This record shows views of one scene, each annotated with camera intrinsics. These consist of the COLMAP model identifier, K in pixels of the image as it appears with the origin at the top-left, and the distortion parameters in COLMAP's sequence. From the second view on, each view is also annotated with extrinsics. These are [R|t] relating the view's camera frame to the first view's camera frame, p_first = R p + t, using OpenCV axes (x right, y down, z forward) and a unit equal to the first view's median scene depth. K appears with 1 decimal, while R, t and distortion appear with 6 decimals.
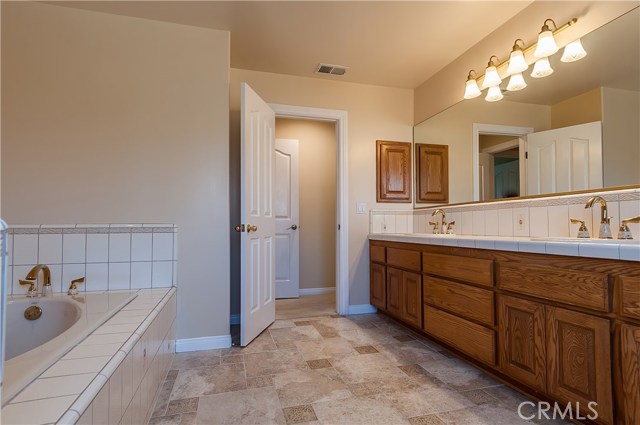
lens RADIAL K [[335.7, 0, 320.5], [0, 335.7, 216.0], [0, 0, 1]] dist [-0.004408, -0.002888]
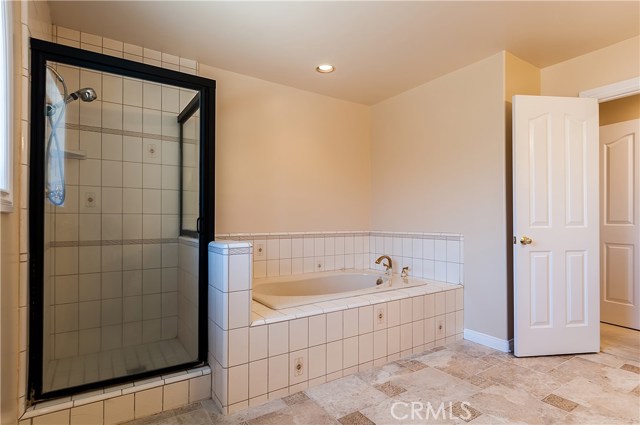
lens RADIAL K [[335.7, 0, 321.4], [0, 335.7, 214.1], [0, 0, 1]] dist [-0.004408, -0.002888]
pose [[0.295502, -0.012720, -0.955258, 0.627622], [0.026551, 0.999634, -0.005098, -0.059138], [0.954973, -0.023857, 0.295731, 0.157728]]
